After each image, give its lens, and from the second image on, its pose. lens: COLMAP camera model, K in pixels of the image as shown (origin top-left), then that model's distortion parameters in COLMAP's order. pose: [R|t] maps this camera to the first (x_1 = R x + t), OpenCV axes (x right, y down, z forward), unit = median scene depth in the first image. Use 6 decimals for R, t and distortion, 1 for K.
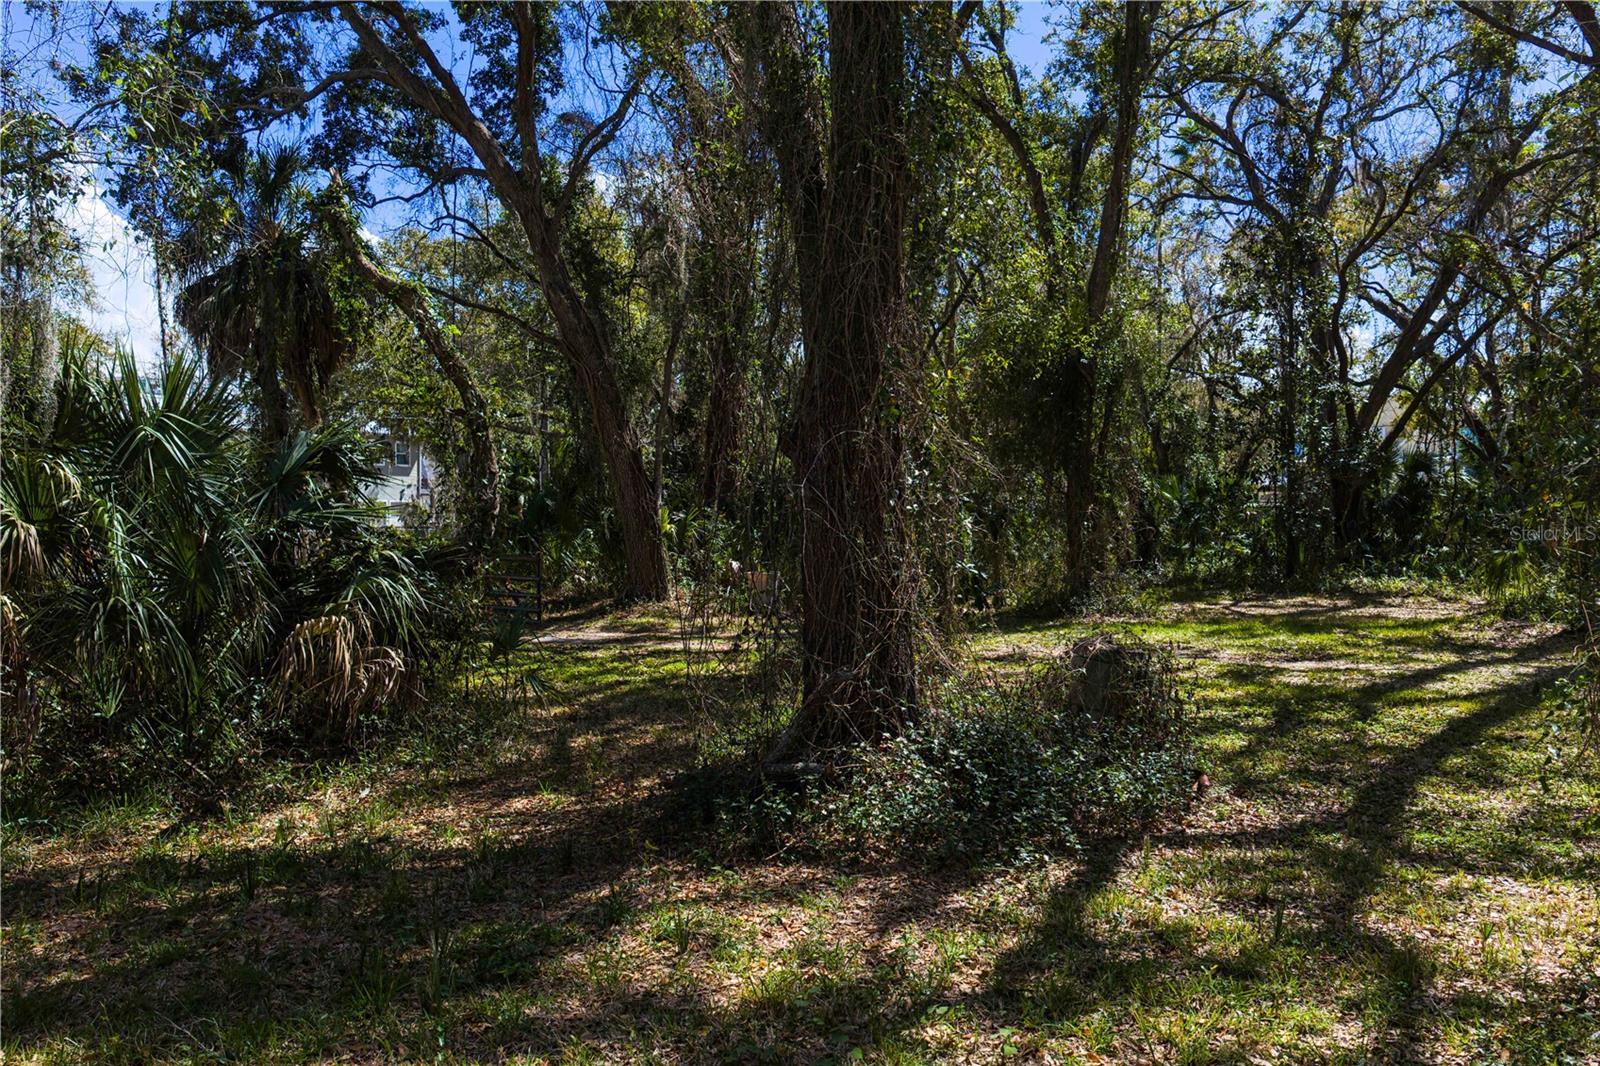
lens RADIAL K [[1346.6, 0, 802.5], [0, 1346.6, 526.7], [0, 0, 1]] dist [0.051444, -0.066375]
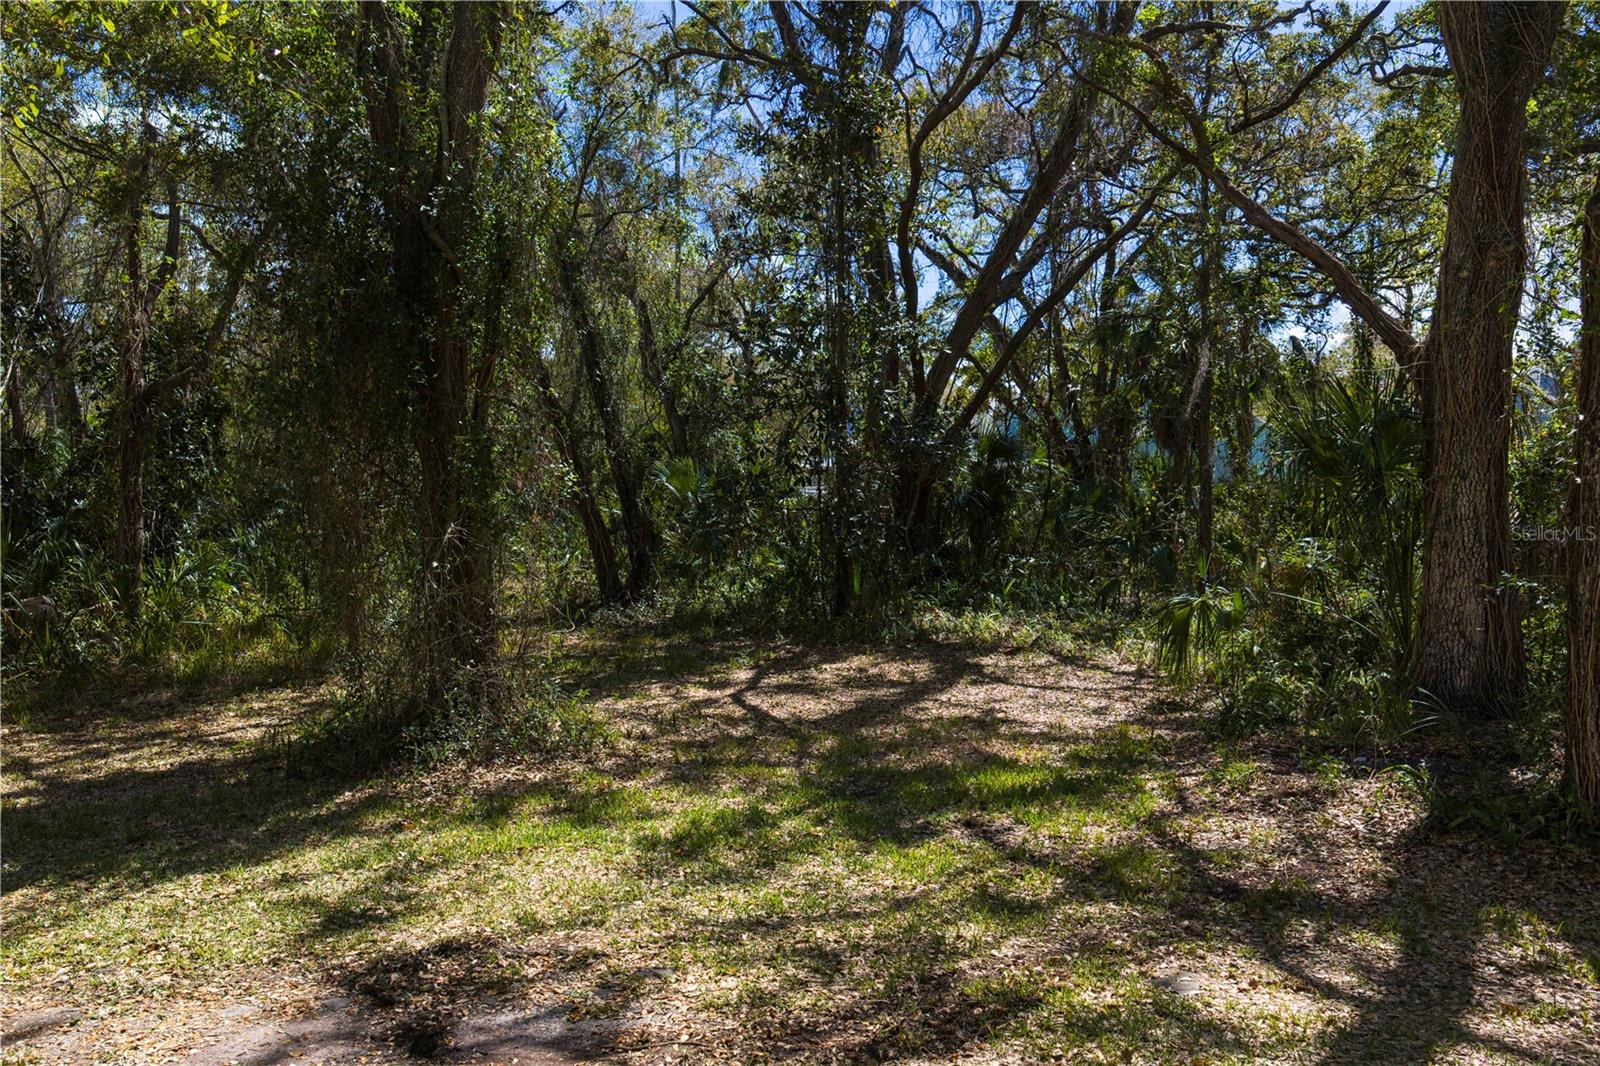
lens RADIAL K [[1346.6, 0, 802.5], [0, 1346.6, 526.7], [0, 0, 1]] dist [0.051444, -0.066375]
pose [[0.948485, -0.005800, 0.316768, 0.133631], [0.000572, 0.999862, 0.016594, -0.017028], [-0.316820, -0.015558, 0.948358, 0.380938]]
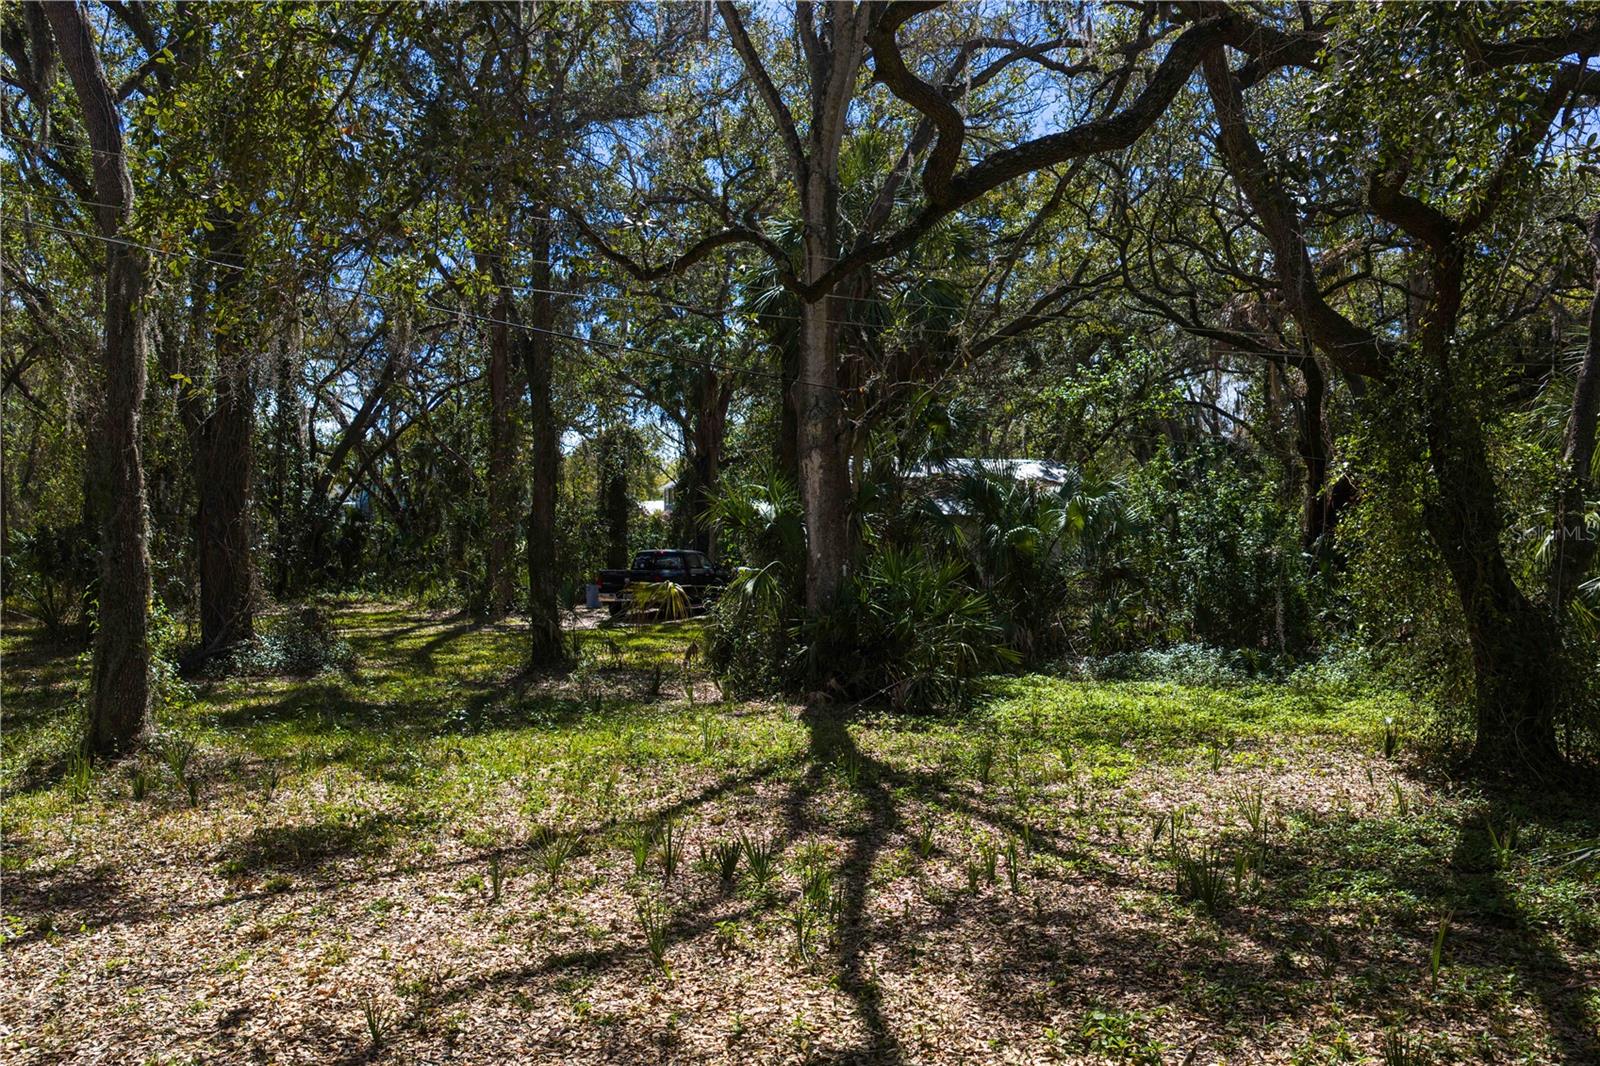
lens RADIAL K [[1346.6, 0, 802.5], [0, 1346.6, 526.7], [0, 0, 1]] dist [0.051444, -0.066375]
pose [[0.704278, 0.012043, 0.709822, -0.277446], [0.007263, 0.999682, -0.024167, 0.004332], [-0.709887, 0.022176, 0.703966, -0.417550]]
